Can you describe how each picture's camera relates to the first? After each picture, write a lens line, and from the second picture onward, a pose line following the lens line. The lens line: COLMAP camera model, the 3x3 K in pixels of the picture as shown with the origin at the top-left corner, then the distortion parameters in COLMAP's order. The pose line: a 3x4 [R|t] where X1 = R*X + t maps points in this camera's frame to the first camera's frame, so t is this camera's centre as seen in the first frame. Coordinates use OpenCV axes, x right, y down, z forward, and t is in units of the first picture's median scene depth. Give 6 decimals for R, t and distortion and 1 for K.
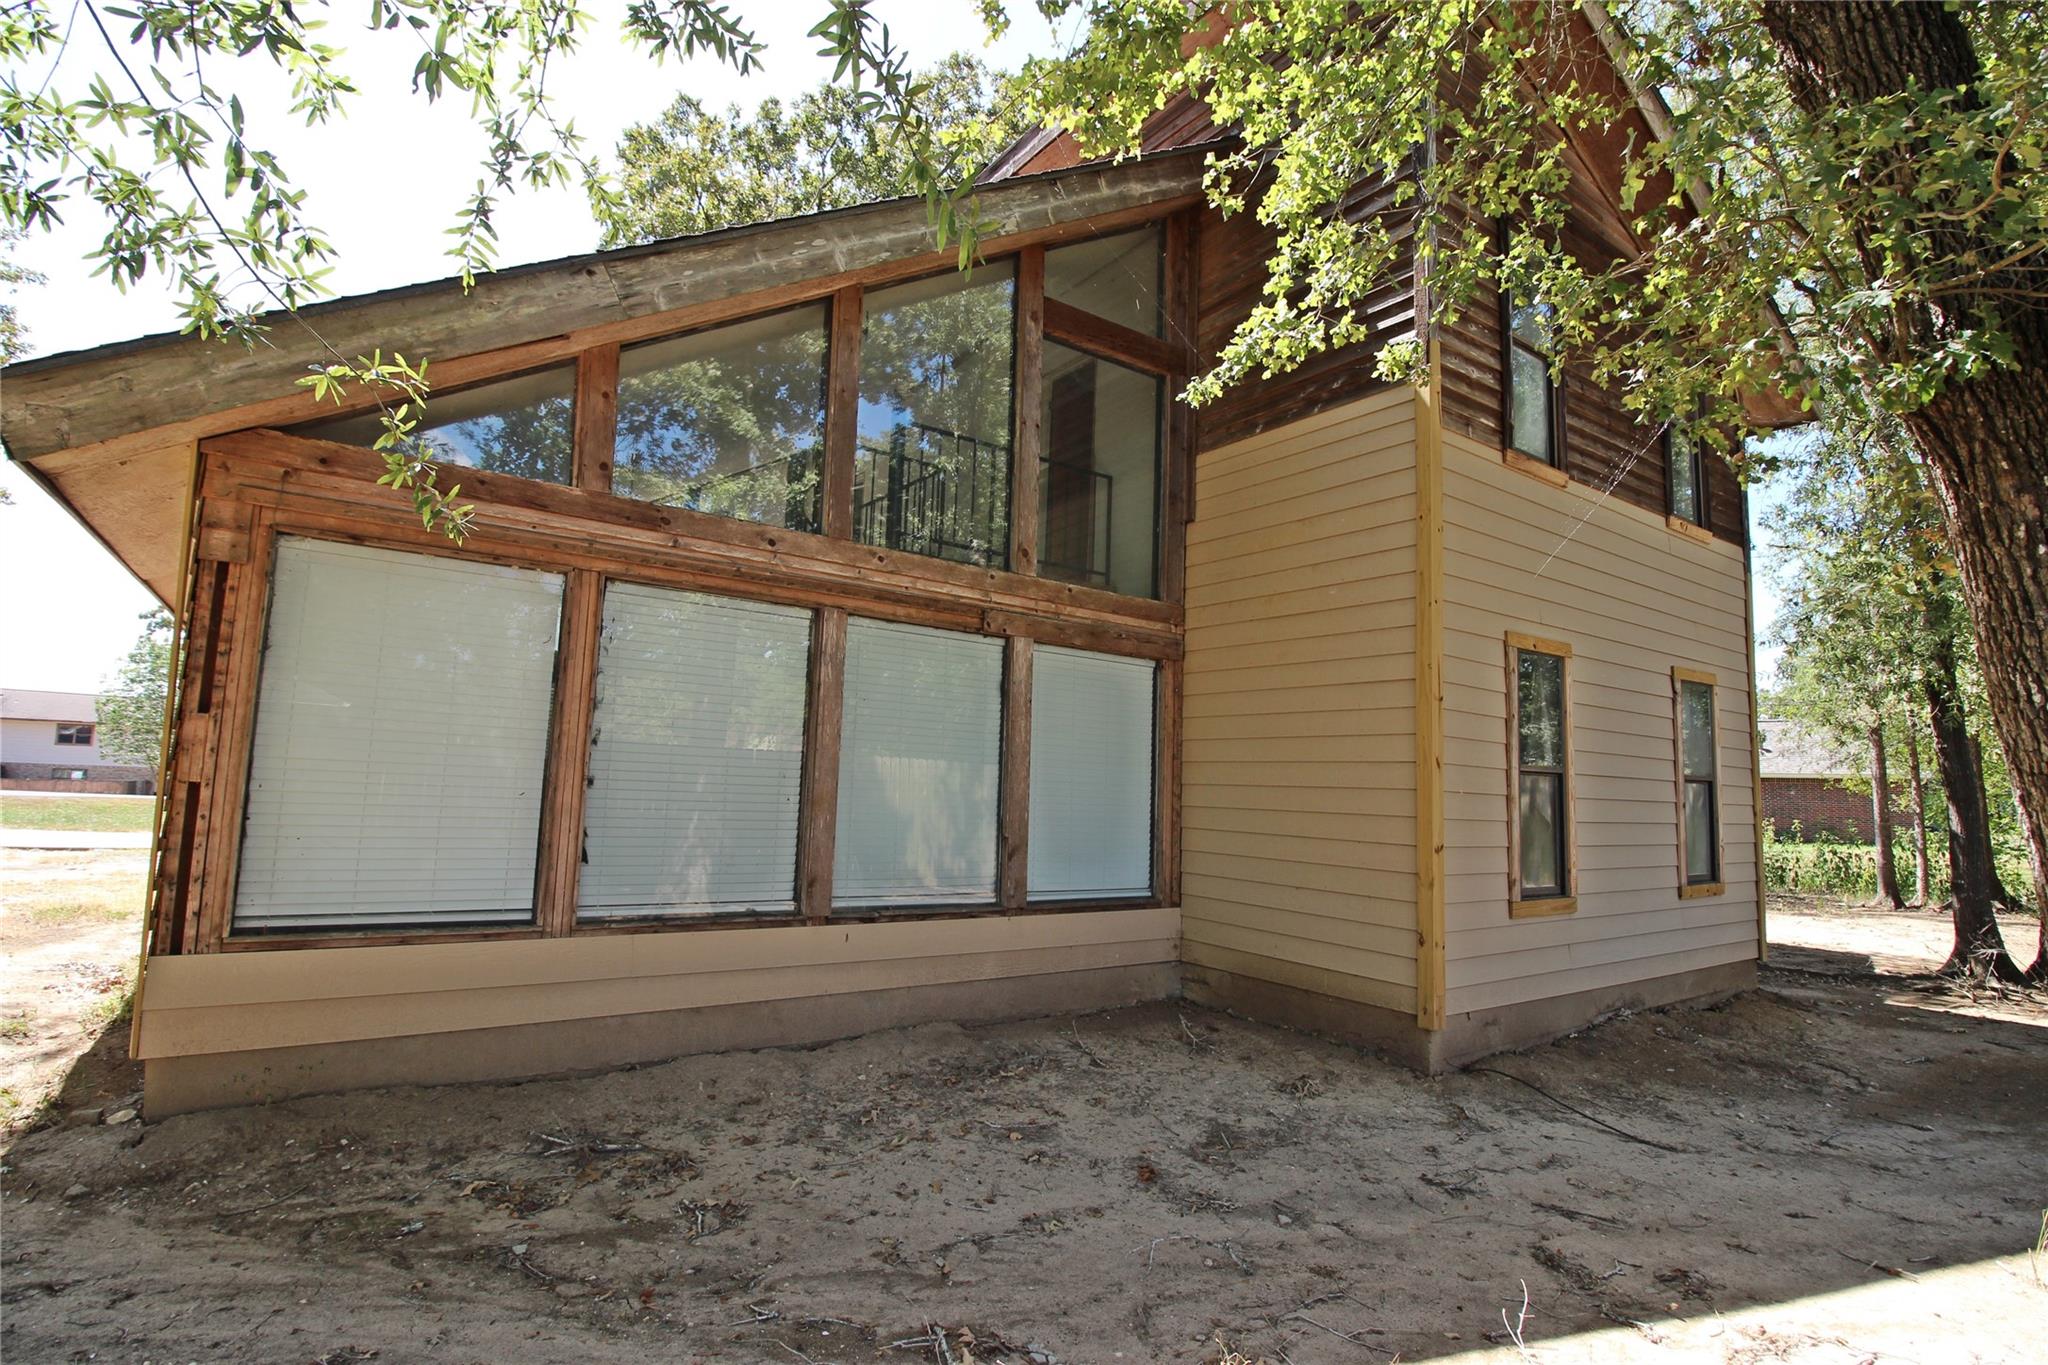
lens RADIAL K [[971.3, 0, 1021.7], [0, 971.3, 685.1], [0, 0, 1]] dist [0.000461, -0.016864]
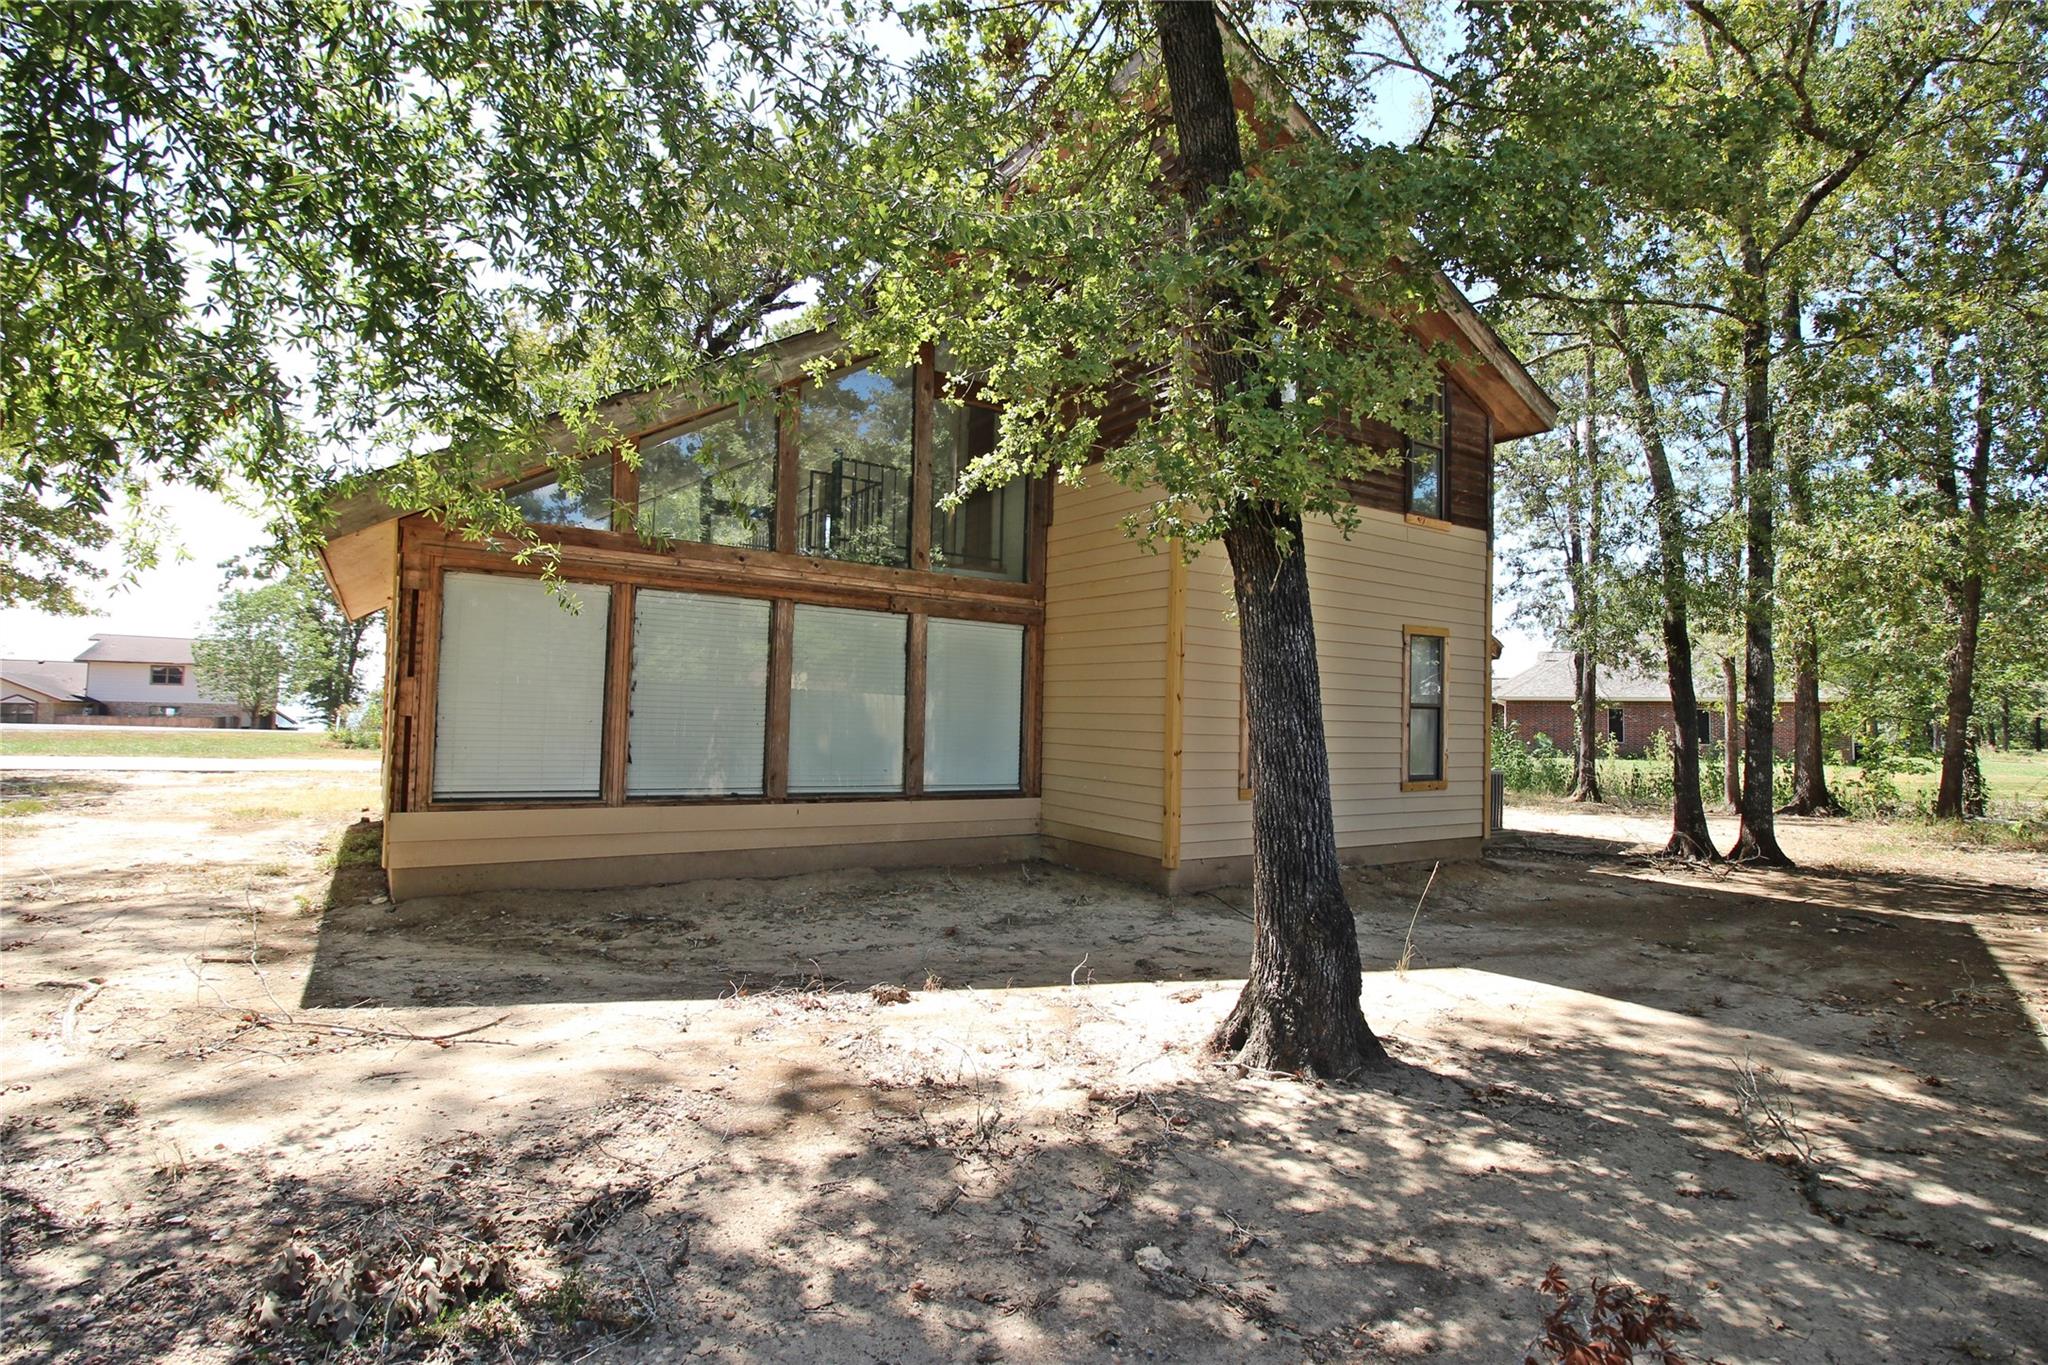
lens RADIAL K [[946.7, 0, 1024.0], [0, 946.7, 682.5], [0, 0, 1]] dist [0.001060, -0.016370]
pose [[0.999587, -0.008111, -0.027556, 0.222699], [0.010011, 0.997530, 0.069521, -0.048818], [0.026924, -0.069768, 0.997200, -0.484646]]
